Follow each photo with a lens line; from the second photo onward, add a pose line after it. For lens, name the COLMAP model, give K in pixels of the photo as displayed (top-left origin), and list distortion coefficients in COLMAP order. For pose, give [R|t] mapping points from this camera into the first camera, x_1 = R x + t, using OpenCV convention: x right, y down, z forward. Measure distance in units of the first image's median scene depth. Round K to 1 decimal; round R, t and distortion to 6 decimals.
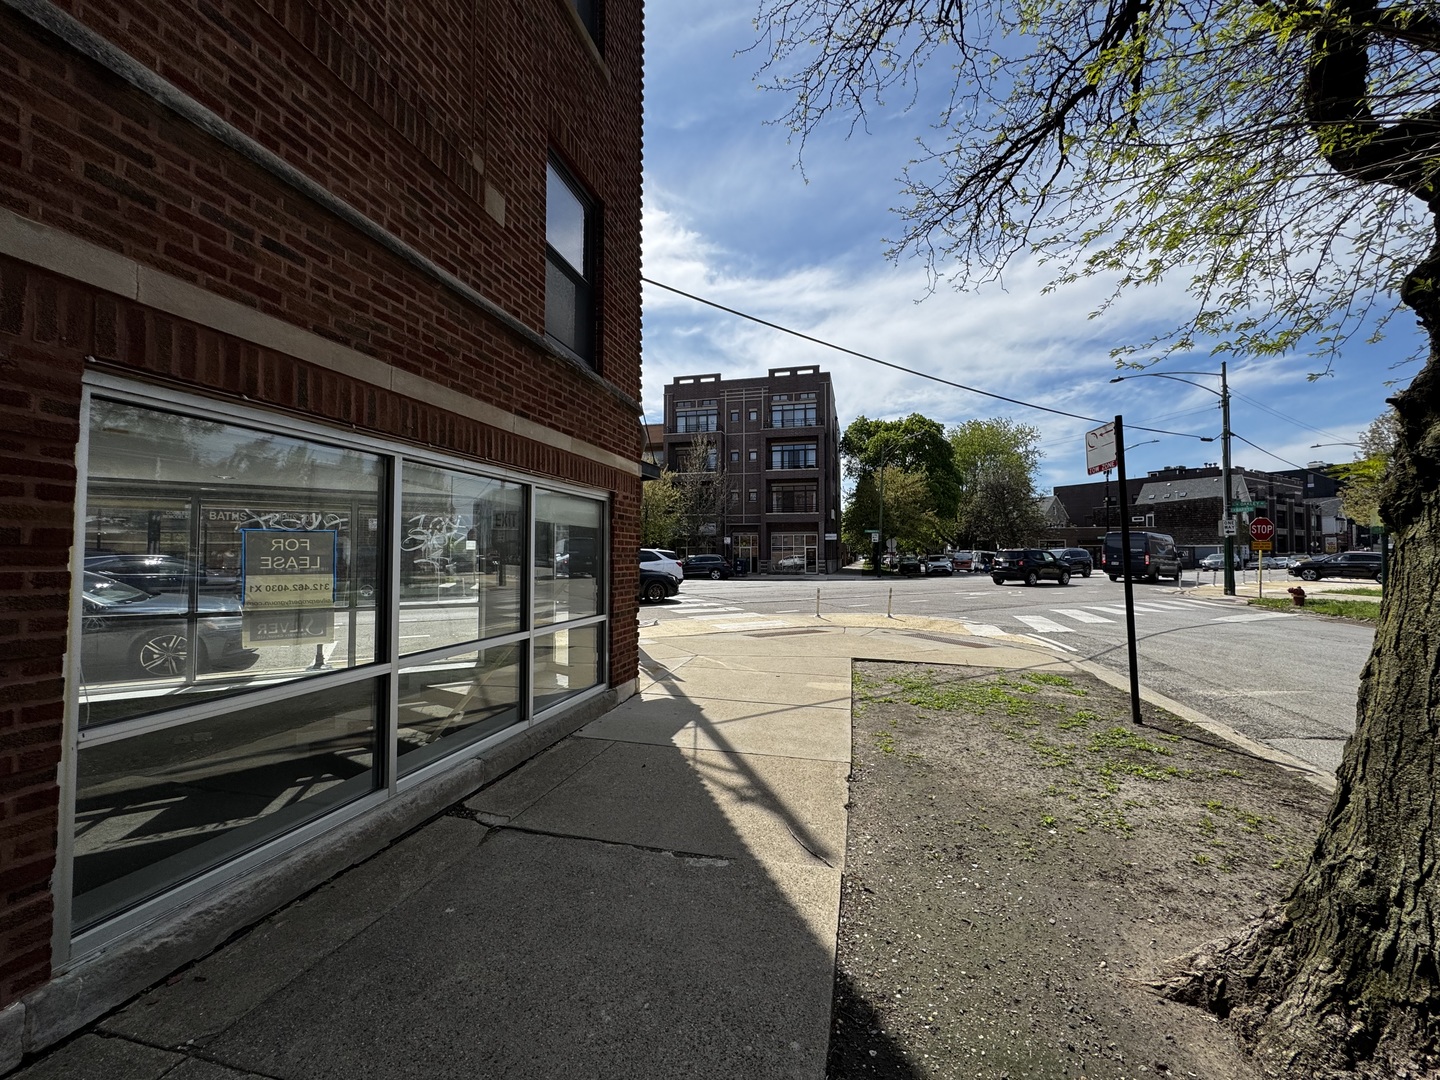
lens RADIAL K [[569.3, 0, 720.0], [0, 569.3, 540.0], [0, 0, 1]] dist [0.000954, 0.000157]
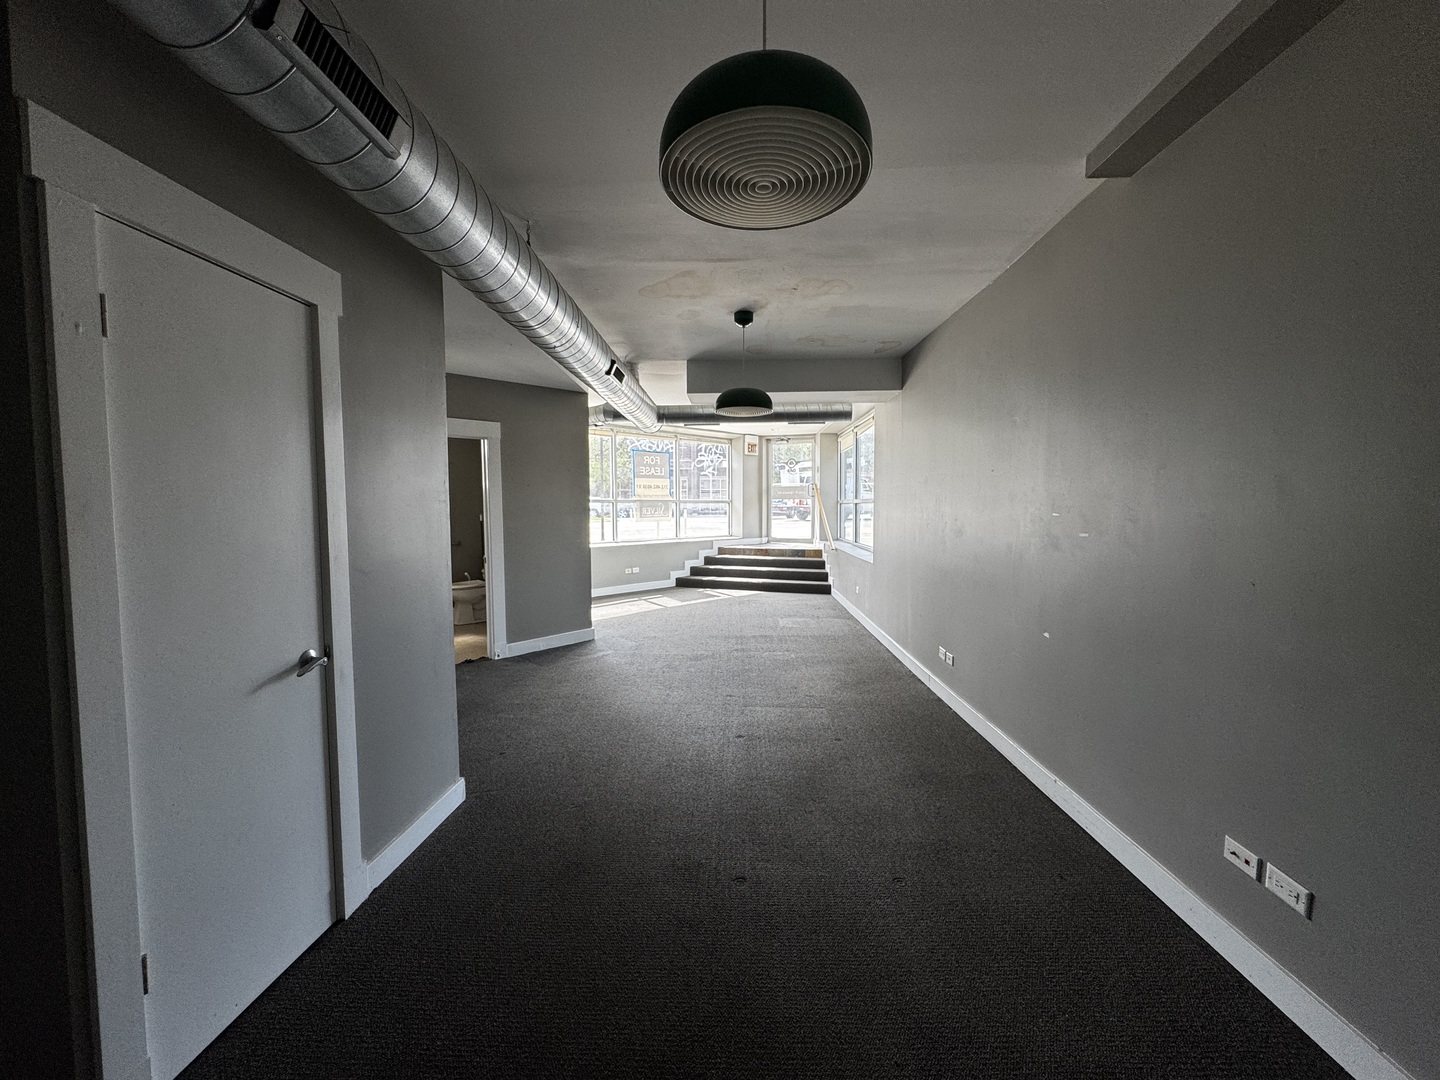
lens RADIAL K [[569.3, 0, 720.0], [0, 569.3, 540.0], [0, 0, 1]] dist [0.000954, 0.000157]
pose [[0.975050, -0.017483, 0.221296, -0.835778], [-0.002080, 0.996130, 0.087864, 0.083814], [-0.221976, -0.086132, 0.971240, -0.585471]]
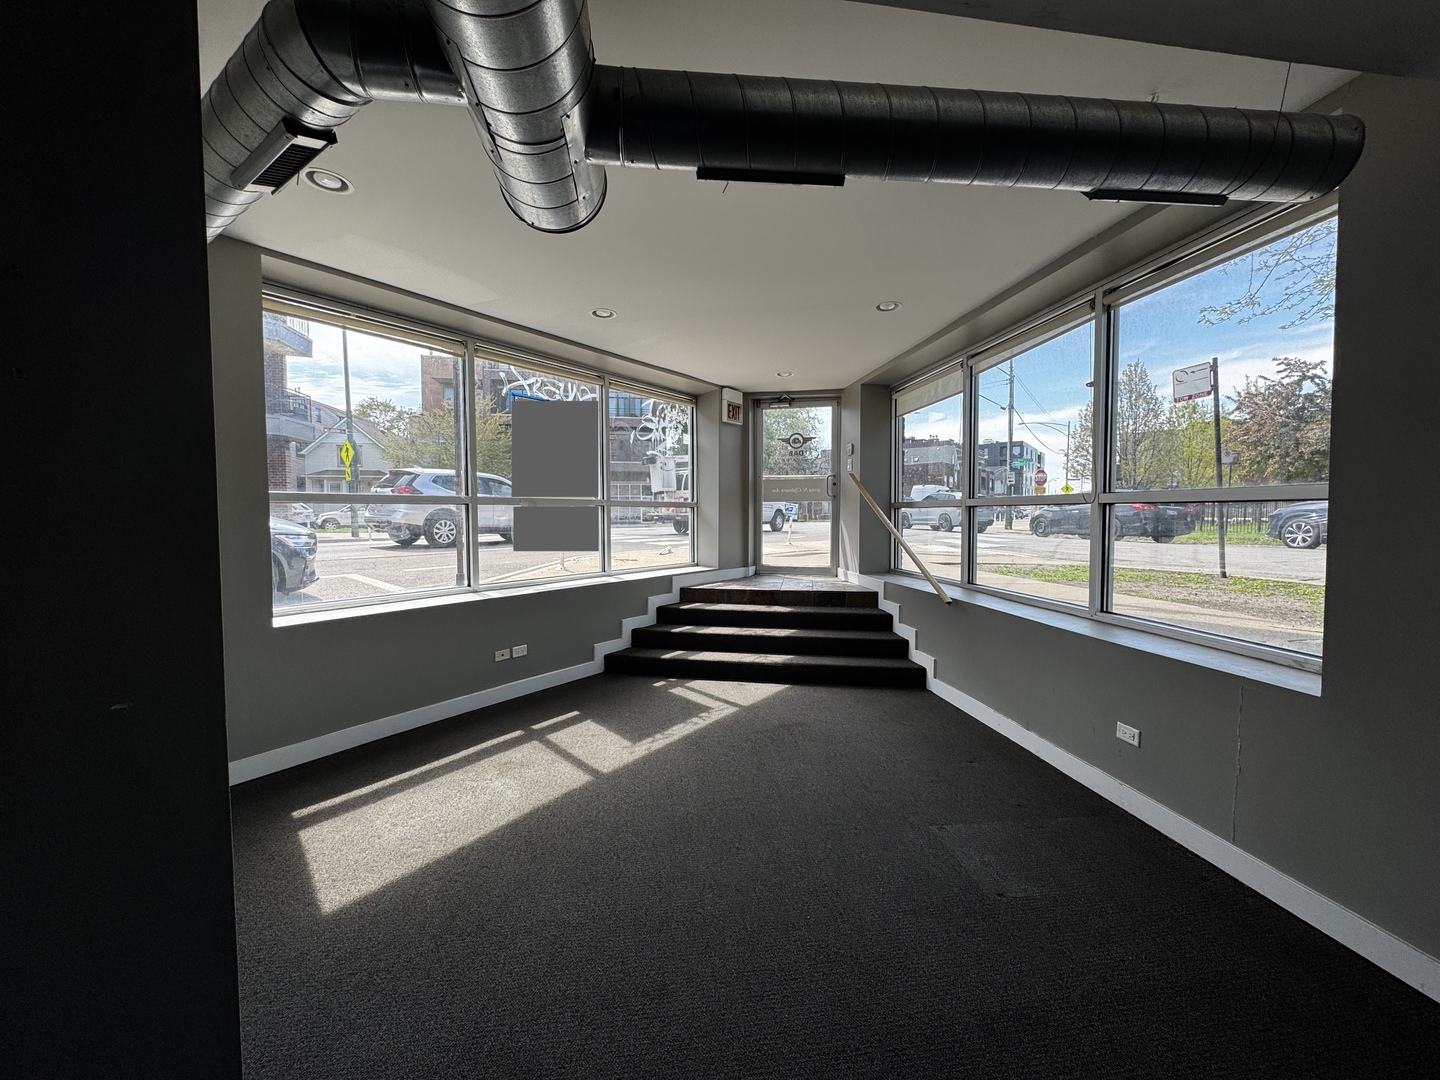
lens RADIAL K [[569.3, 0, 720.0], [0, 569.3, 540.0], [0, 0, 1]] dist [0.000954, 0.000157]
pose [[0.922812, -0.019718, 0.384747, -0.766096], [-0.008600, 0.997386, 0.071743, 0.108076], [-0.385156, -0.069514, 0.920230, 0.135782]]
